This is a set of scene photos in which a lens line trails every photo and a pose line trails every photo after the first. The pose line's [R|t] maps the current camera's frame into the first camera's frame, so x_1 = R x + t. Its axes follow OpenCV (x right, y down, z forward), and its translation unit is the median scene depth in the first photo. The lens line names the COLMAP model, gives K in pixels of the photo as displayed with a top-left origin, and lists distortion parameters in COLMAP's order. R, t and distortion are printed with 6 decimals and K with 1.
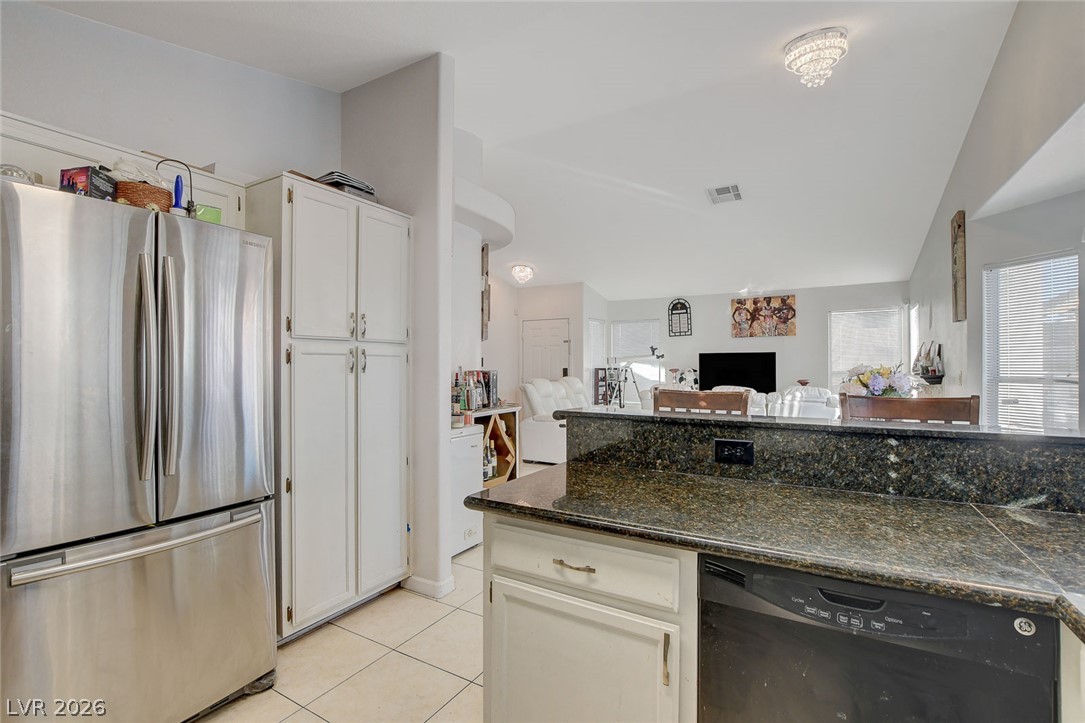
lens RADIAL K [[490.5, 0, 540.5], [0, 490.5, 362.4], [0, 0, 1]] dist [-0.000707, 0.000006]
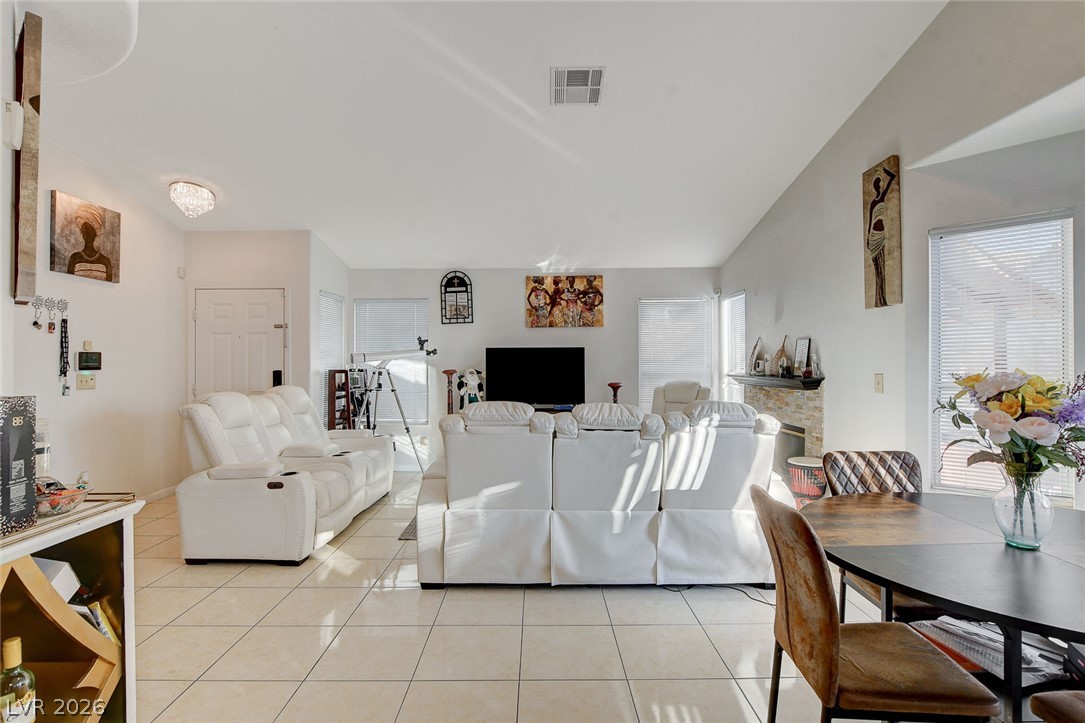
lens RADIAL K [[512.9, 0, 538.6], [0, 512.9, 355.5], [0, 0, 1]] dist [-0.018657, 0.001553]
pose [[0.861300, 0.003322, 0.508085, 0.009114], [0.000167, 0.999977, -0.006821, -0.002736], [-0.508096, 0.005960, 0.861280, 0.327348]]
